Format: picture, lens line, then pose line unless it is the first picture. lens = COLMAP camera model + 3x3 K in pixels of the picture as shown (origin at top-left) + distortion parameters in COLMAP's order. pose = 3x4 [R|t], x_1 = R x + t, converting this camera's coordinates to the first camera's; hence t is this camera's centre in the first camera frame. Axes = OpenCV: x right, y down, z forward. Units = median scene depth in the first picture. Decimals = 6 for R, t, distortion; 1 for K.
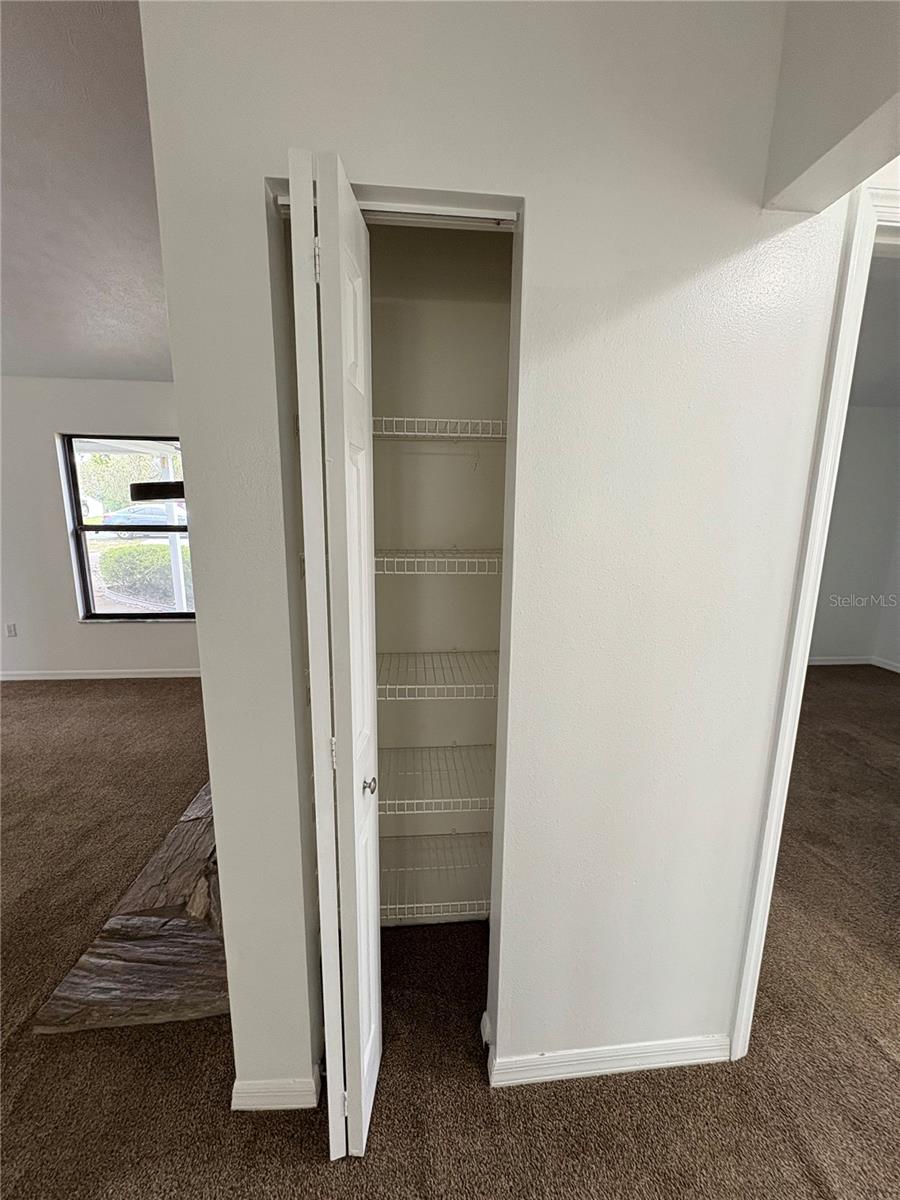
lens RADIAL K [[476.0, 0, 449.5], [0, 476.0, 602.5], [0, 0, 1]] dist [0.001901, 0.000425]
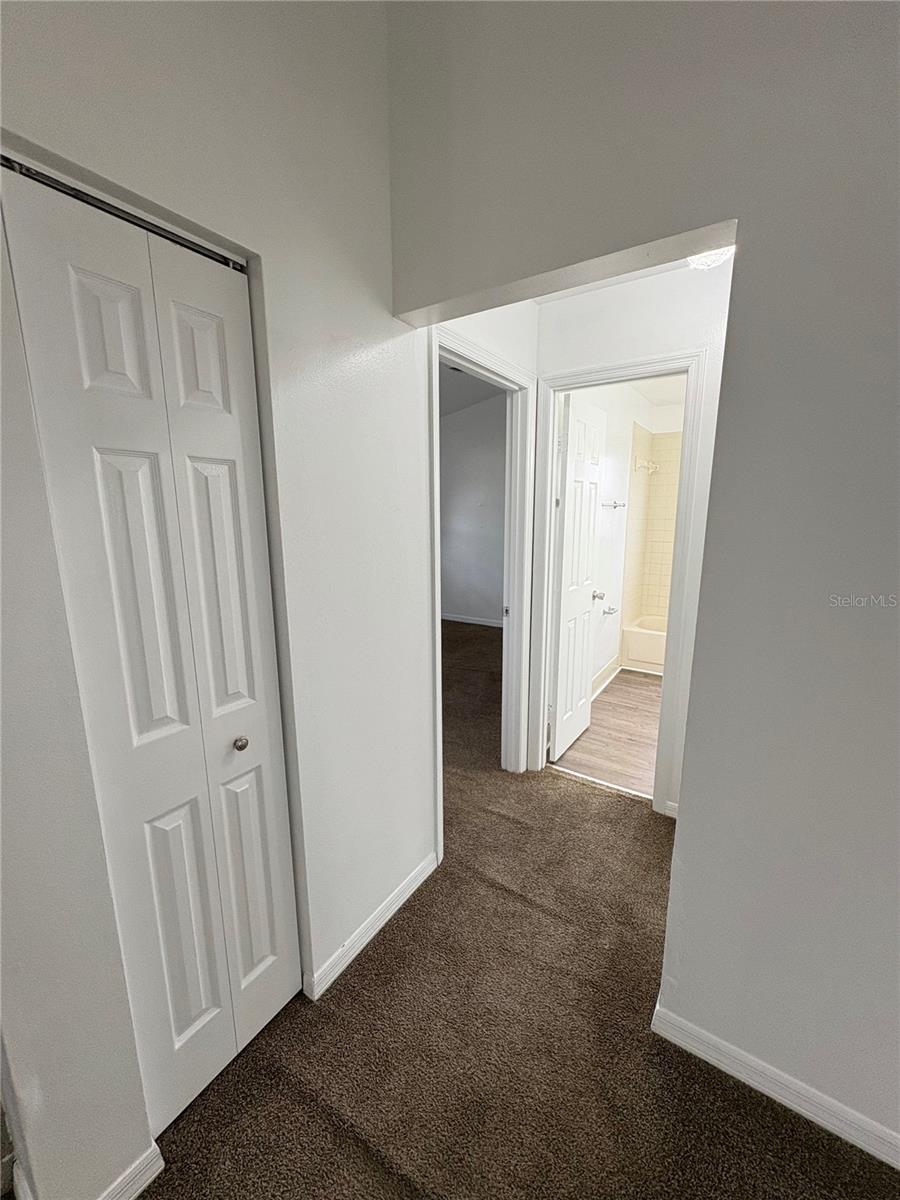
lens RADIAL K [[479.5, 0, 450.9], [0, 479.5, 600.8], [0, 0, 1]] dist [0.000693, 0.000307]
pose [[0.624093, -0.166104, 0.763490, -0.490538], [0.165788, 0.983044, 0.078351, 0.019160], [-0.763559, 0.077679, 0.641049, -0.091415]]
